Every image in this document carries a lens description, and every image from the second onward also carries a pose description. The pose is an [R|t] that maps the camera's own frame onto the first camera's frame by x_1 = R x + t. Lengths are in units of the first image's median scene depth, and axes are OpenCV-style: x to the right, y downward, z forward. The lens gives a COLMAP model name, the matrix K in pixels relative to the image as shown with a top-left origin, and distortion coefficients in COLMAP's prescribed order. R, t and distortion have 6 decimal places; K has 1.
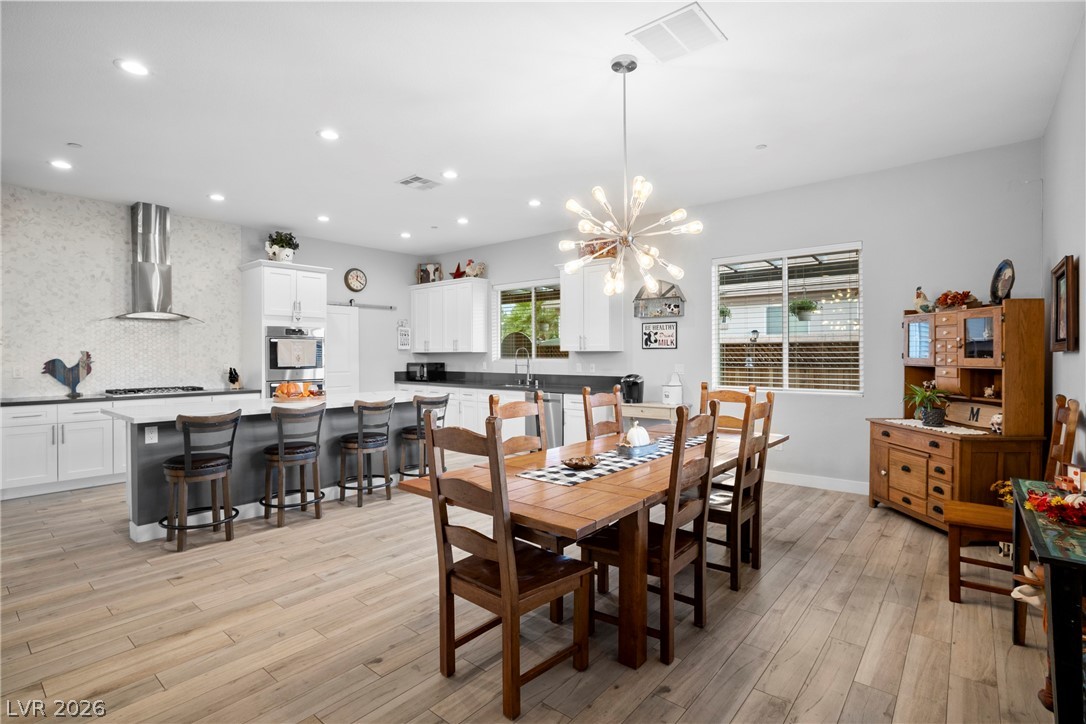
lens RADIAL K [[518.5, 0, 538.9], [0, 518.5, 361.9], [0, 0, 1]] dist [-0.020132, 0.012717]
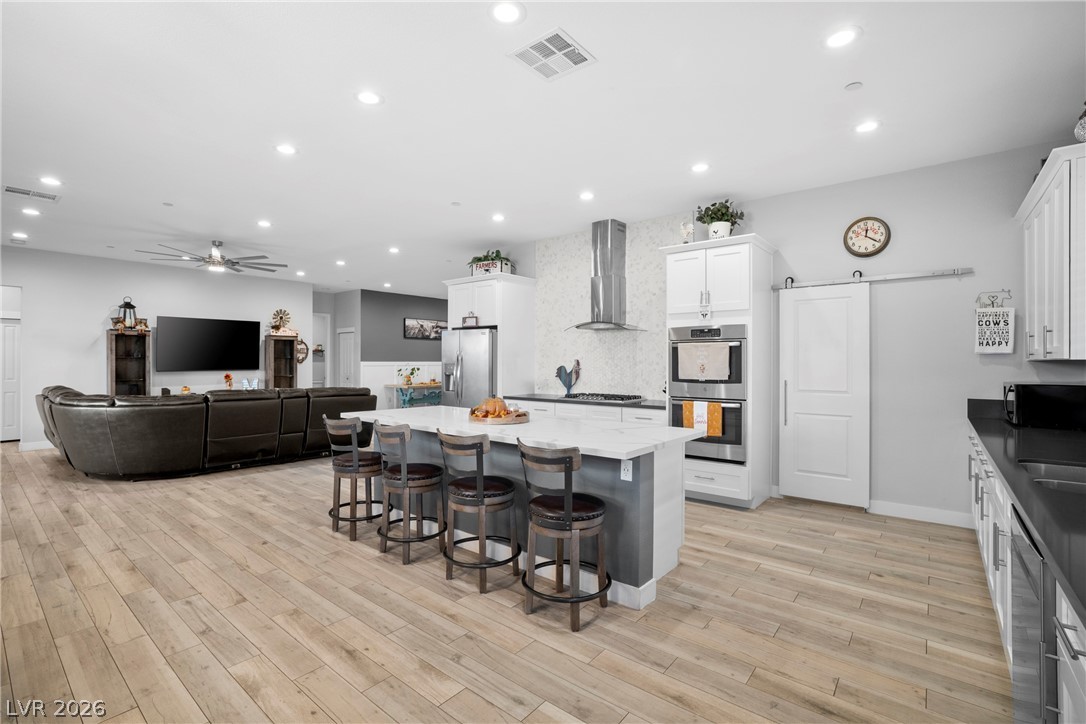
lens RADIAL K [[487.7, 0, 536.0], [0, 487.7, 360.8], [0, 0, 1]] dist [-0.028001, 0.002777]
pose [[0.017759, 0.002855, -0.999838, 0.259789], [-0.013626, 0.999904, 0.002614, -0.019579], [0.999749, 0.013577, 0.017796, 0.882203]]
